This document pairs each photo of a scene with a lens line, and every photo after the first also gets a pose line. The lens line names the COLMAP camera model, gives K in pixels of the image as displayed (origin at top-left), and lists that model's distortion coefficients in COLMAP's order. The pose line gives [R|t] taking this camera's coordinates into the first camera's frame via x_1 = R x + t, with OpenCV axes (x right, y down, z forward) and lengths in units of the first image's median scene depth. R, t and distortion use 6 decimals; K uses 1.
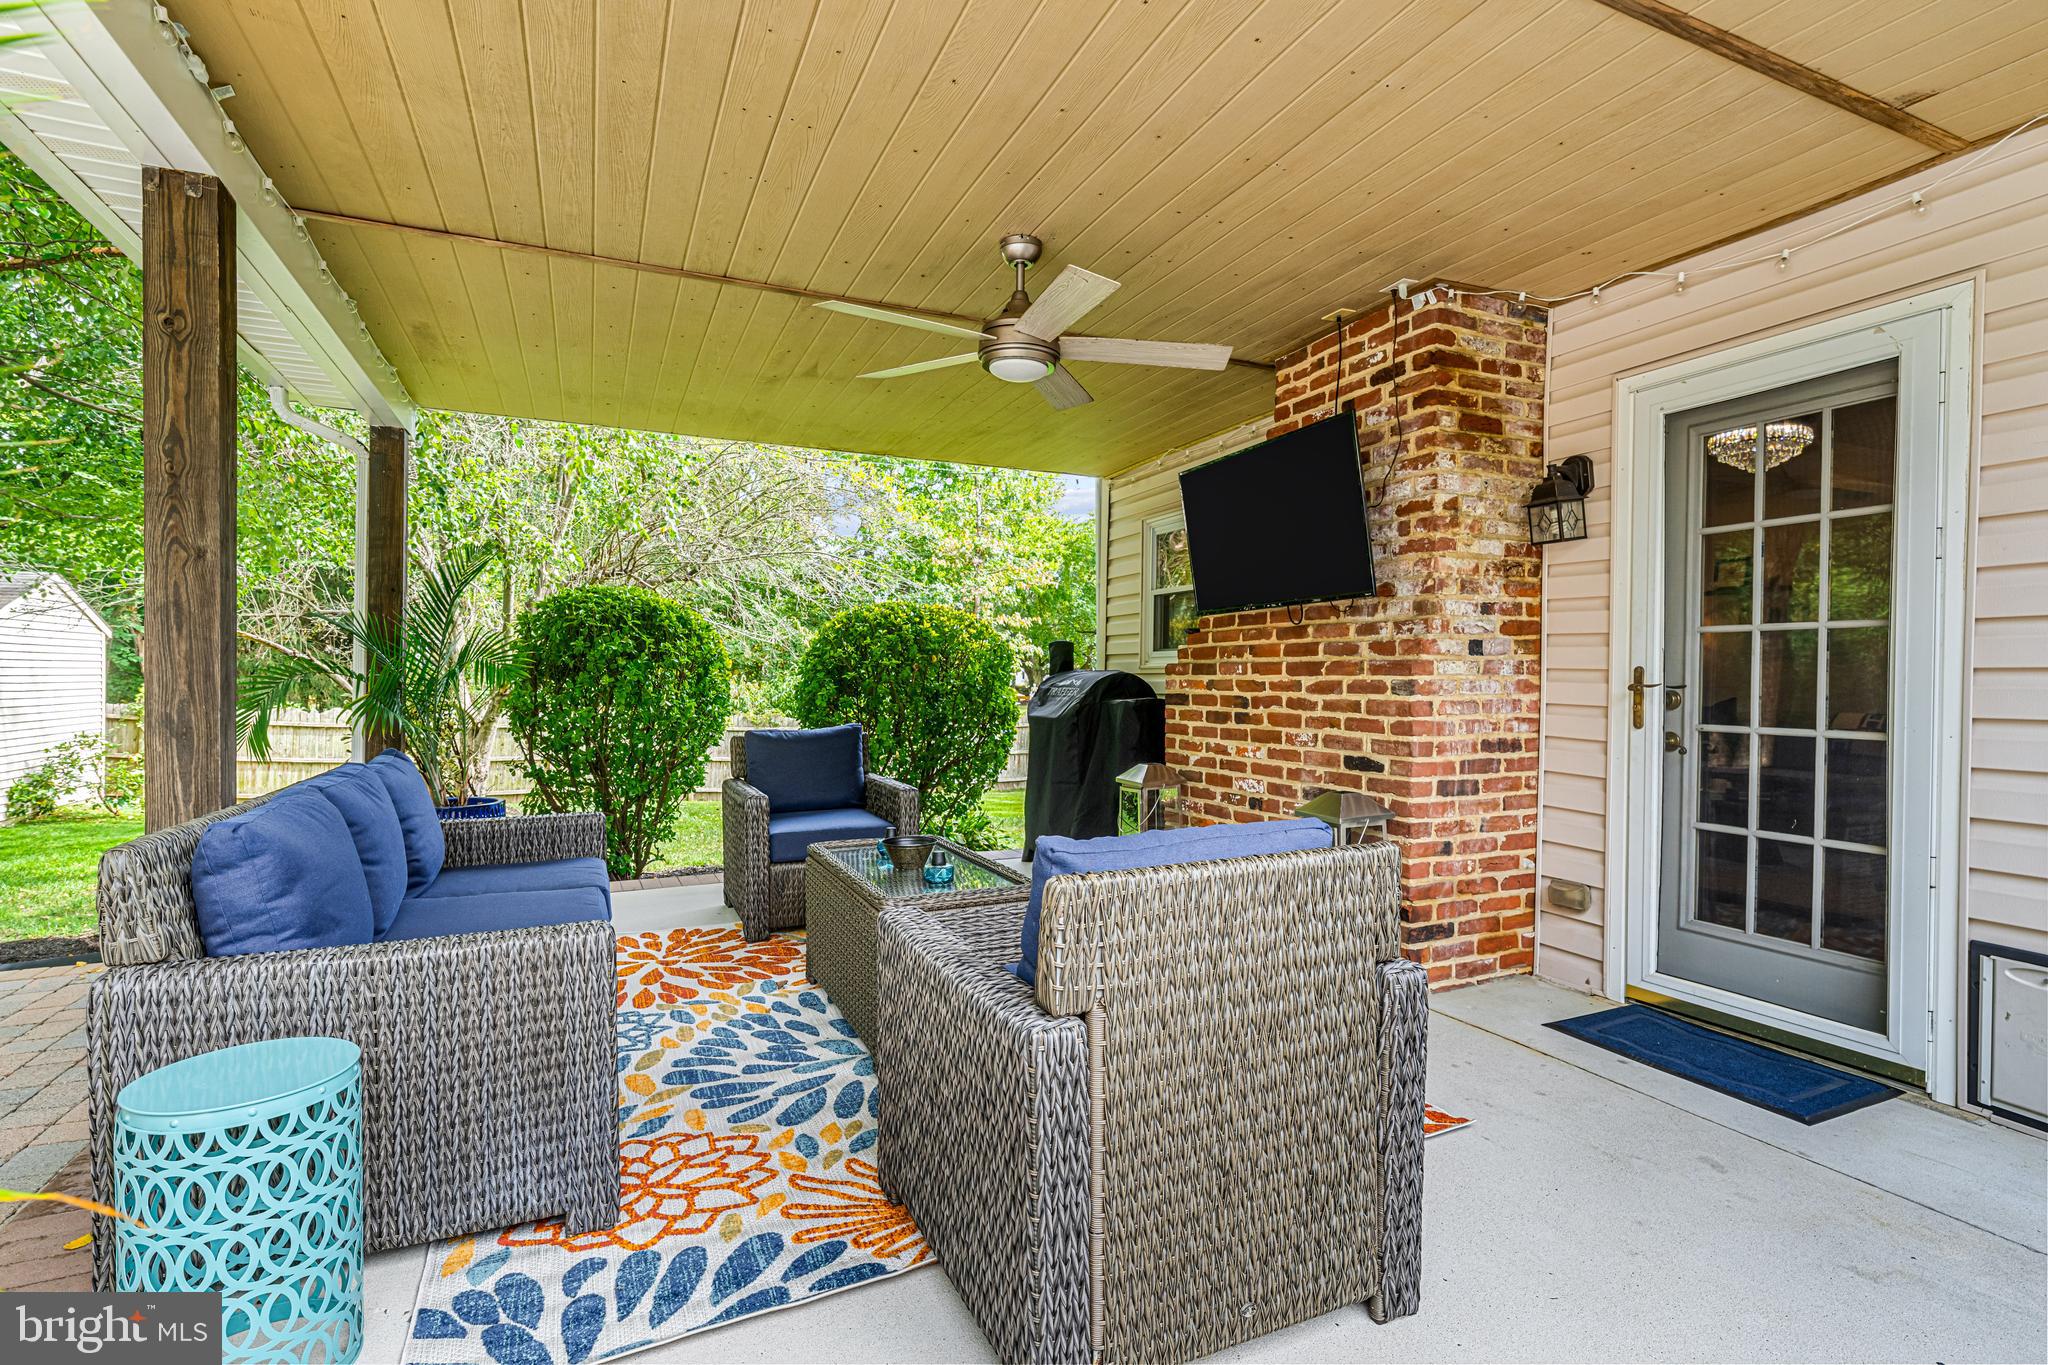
lens RADIAL K [[961.0, 0, 1024.0], [0, 961.0, 682.5], [0, 0, 1]] dist [0.002674, 0.000309]
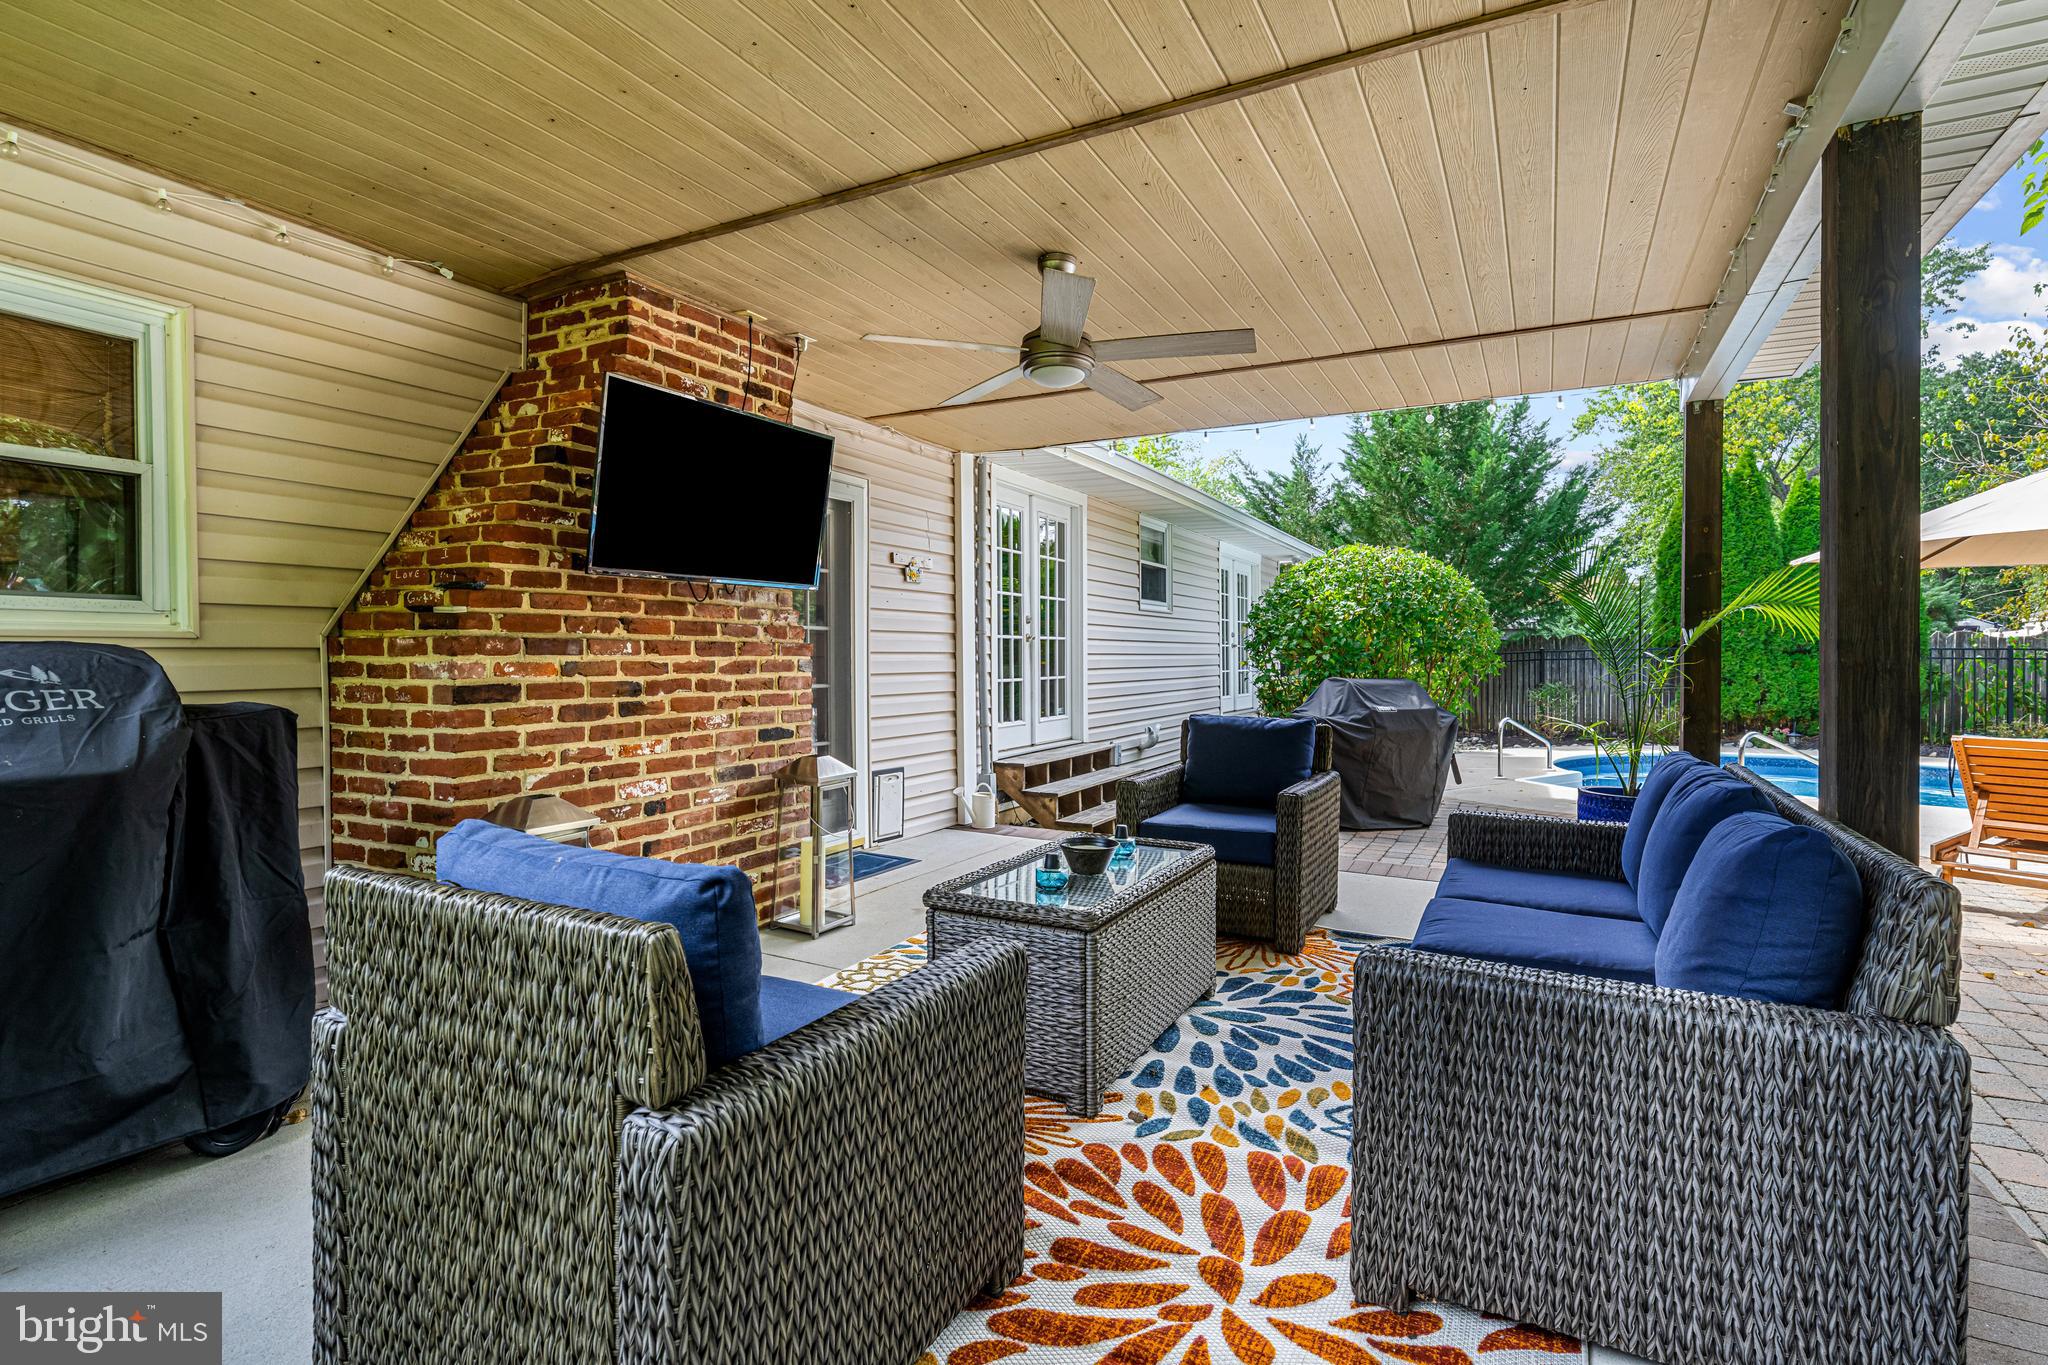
lens RADIAL K [[979.2, 0, 1030.9], [0, 979.2, 655.0], [0, 0, 1]] dist [0.001324, 0.000201]
pose [[-0.613239, -0.005674, 0.789877, -0.670846], [-0.000525, 0.999977, 0.006776, -0.014711], [-0.789897, 0.003741, -0.613228, 1.327705]]
